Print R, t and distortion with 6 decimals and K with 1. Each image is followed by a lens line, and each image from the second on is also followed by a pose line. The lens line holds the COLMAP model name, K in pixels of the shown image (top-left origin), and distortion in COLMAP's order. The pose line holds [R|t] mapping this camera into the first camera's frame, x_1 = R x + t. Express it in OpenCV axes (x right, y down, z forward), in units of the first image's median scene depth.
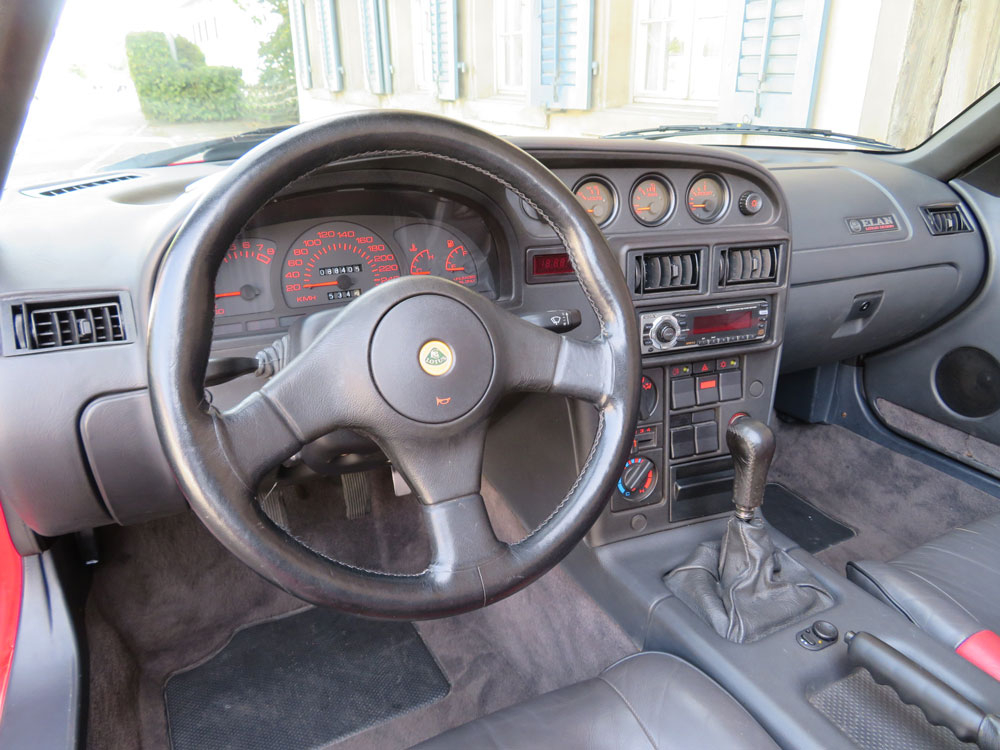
lens RADIAL K [[711.3, 0, 500.0], [0, 711.3, 375.0], [0, 0, 1]] dist [-0.022191, 0.022658]
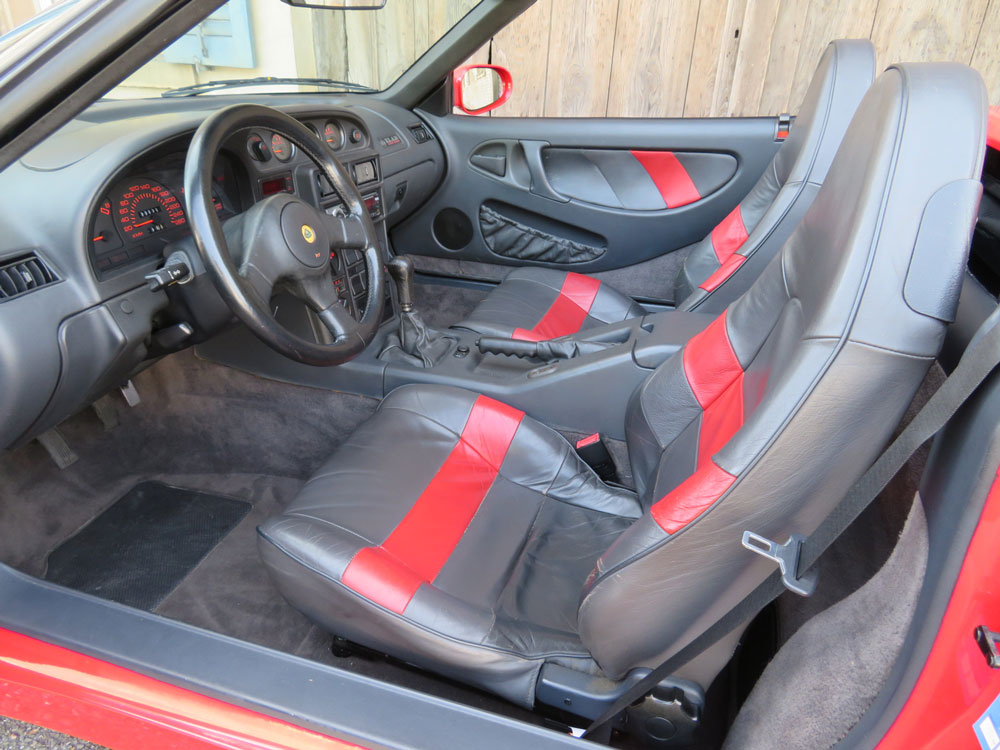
lens RADIAL K [[711.3, 0, 500.0], [0, 711.3, 375.0], [0, 0, 1]] dist [-0.022191, 0.022658]
pose [[0.697098, -0.316923, 0.643129, -0.521855], [0.253272, 0.948020, 0.192642, 0.047957], [-0.670752, 0.028596, 0.741130, -0.368689]]
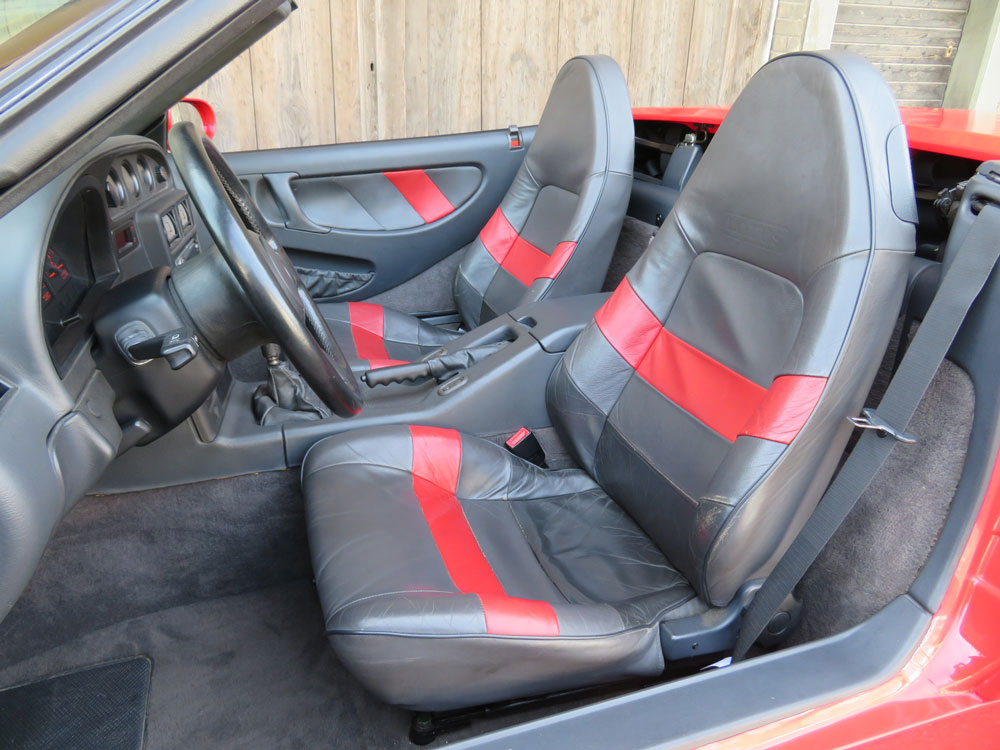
lens RADIAL K [[711.3, 0, 500.0], [0, 711.3, 375.0], [0, 0, 1]] dist [-0.022191, 0.022658]
pose [[0.140198, -0.392773, 0.908886, -0.755712], [0.365281, 0.873717, 0.321230, -0.075795], [-0.920280, 0.286962, 0.265966, 0.090634]]
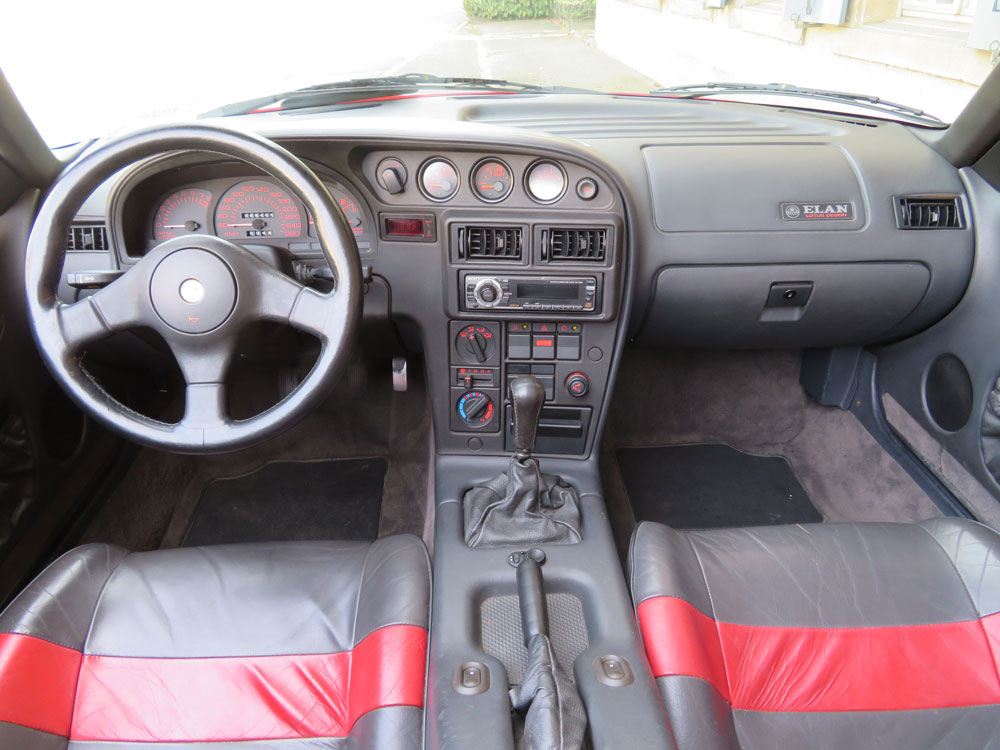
lens RADIAL K [[711.3, 0, 500.0], [0, 711.3, 375.0], [0, 0, 1]] dist [-0.022191, 0.022658]
pose [[0.910885, 0.187124, -0.367795, 0.532057], [-0.138406, 0.978187, 0.154897, -0.084430], [0.388757, -0.090188, 0.916915, -0.077779]]
